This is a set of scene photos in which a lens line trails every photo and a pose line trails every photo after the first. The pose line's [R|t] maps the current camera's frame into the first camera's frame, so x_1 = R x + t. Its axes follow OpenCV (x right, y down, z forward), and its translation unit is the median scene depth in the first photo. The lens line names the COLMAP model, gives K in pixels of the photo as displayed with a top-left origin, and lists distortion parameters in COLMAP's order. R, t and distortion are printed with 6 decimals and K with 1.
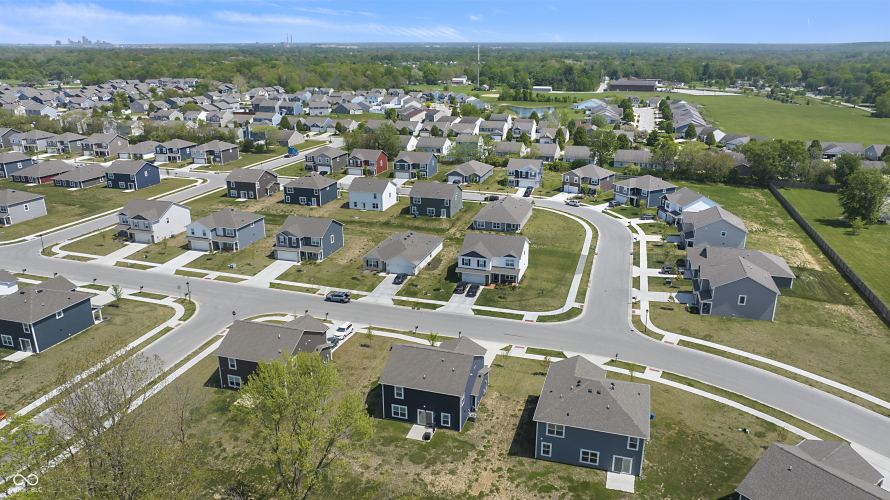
lens RADIAL K [[626.9, 0, 448.8], [0, 626.9, 248.9], [0, 0, 1]] dist [-0.033547, 0.025189]
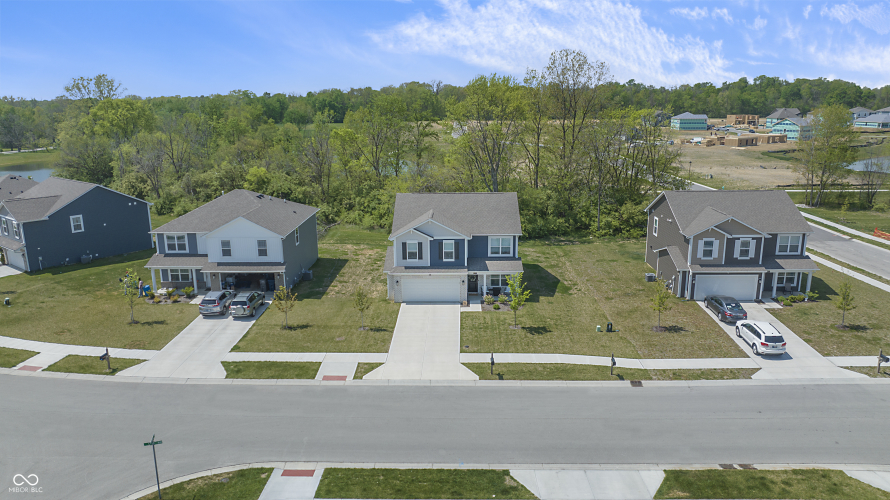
lens RADIAL K [[626.9, 0, 446.8], [0, 626.9, 245.7], [0, 0, 1]] dist [-0.033547, 0.025189]
pose [[-0.961983, 0.071526, -0.263578, 0.108903], [-0.077181, 0.854560, 0.513585, -0.092605], [0.261979, 0.514403, -0.816552, 0.986645]]
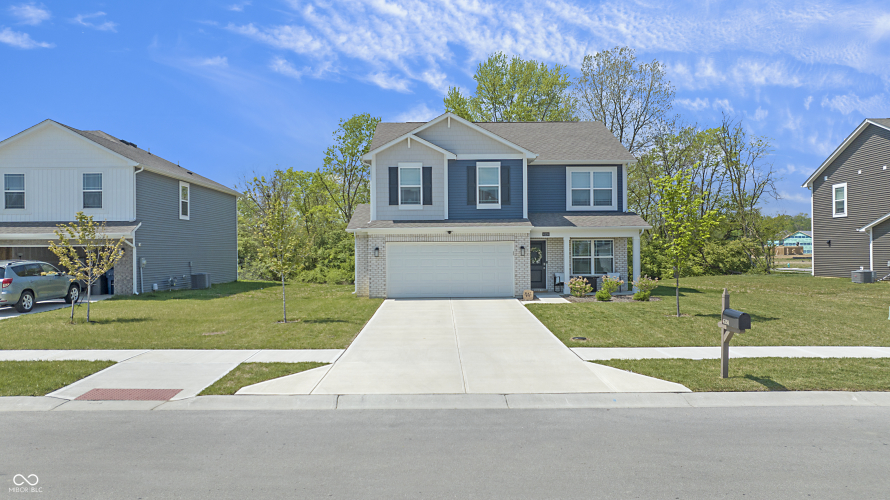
lens RADIAL K [[626.9, 0, 447.7], [0, 626.9, 249.5], [0, 0, 1]] dist [-0.033547, 0.025189]
pose [[-0.951579, 0.005858, -0.307349, 0.072305], [-0.089635, 0.951083, 0.295646, 0.076443], [0.294046, 0.308880, -0.904505, 0.835935]]
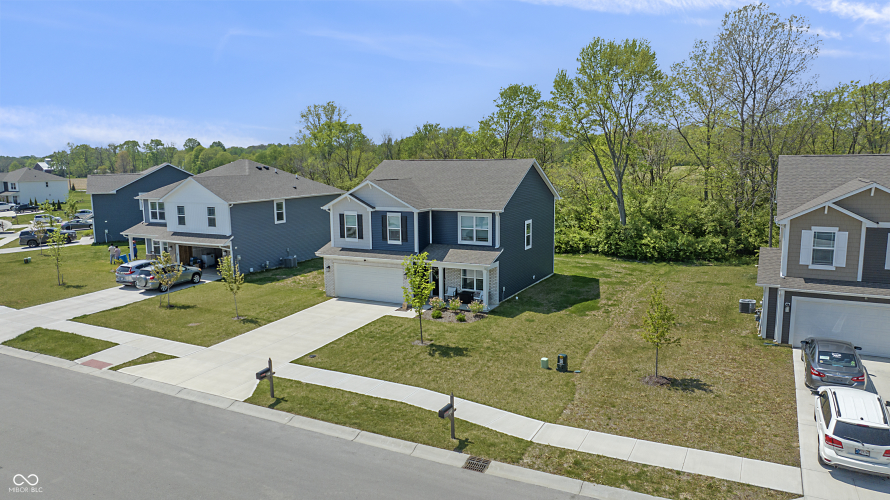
lens RADIAL K [[626.9, 0, 446.8], [0, 626.9, 247.5], [0, 0, 1]] dist [-0.033547, 0.025189]
pose [[-0.983865, -0.014264, 0.178342, -0.066708], [0.067715, 0.892975, 0.444983, -0.000472], [-0.165603, 0.449879, -0.877601, 0.906794]]
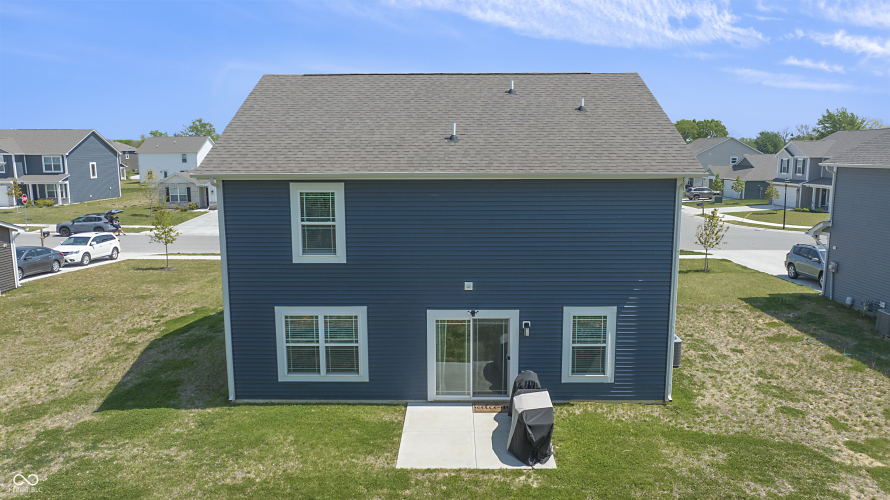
lens RADIAL K [[626.9, 0, 448.2], [0, 626.9, 250.2], [0, 0, 1]] dist [-0.033547, 0.025189]
pose [[0.960257, -0.046011, 0.275300, -0.055542], [0.090791, 0.984171, -0.152196, 0.158827], [-0.263940, 0.171142, 0.949235, 0.489008]]
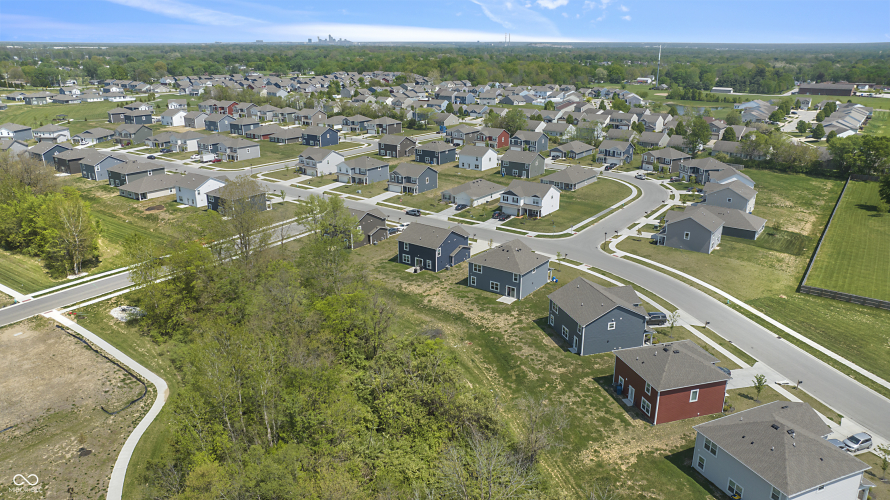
lens RADIAL K [[626.9, 0, 447.5], [0, 626.9, 251.0], [0, 0, 1]] dist [-0.033547, 0.025189]
pose [[0.945246, 0.105923, -0.308692, 0.330765], [-0.104685, 0.994292, 0.020622, 0.115640], [0.309114, 0.012822, 0.950939, -0.352262]]
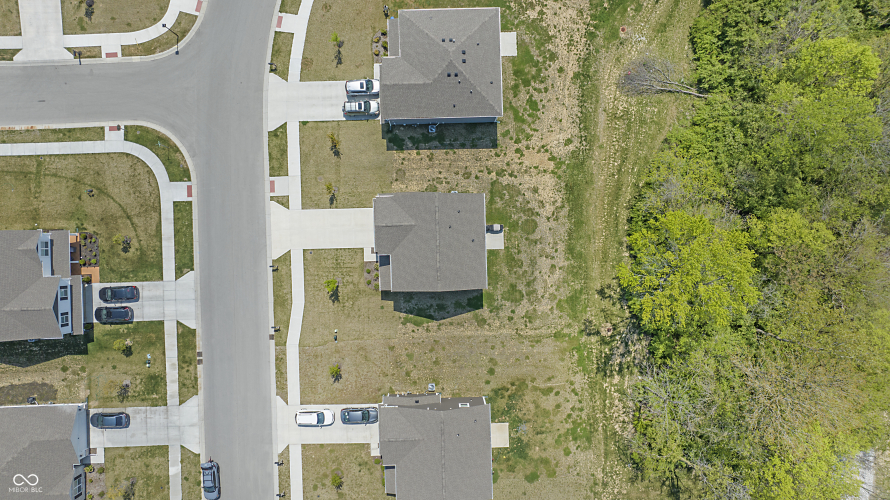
lens RADIAL K [[626.9, 0, 444.4], [0, 626.9, 249.5], [0, 0, 1]] dist [-0.033547, 0.025189]
pose [[-0.319770, -0.947495, -0.000438, -0.022236], [0.287414, -0.097440, 0.952837, -0.403922], [-0.902851, 0.304563, 0.303481, 0.451516]]
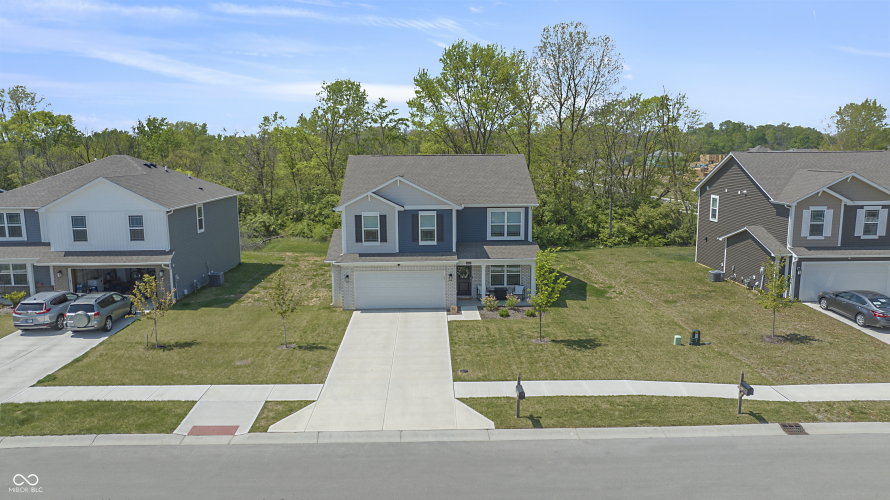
lens RADIAL K [[626.9, 0, 448.2], [0, 626.9, 246.0], [0, 0, 1]] dist [-0.033547, 0.025189]
pose [[-0.945478, 0.053420, -0.321276, 0.078449], [-0.097515, 0.894768, 0.435754, 0.006927], [0.310745, 0.443325, -0.840774, 0.886832]]
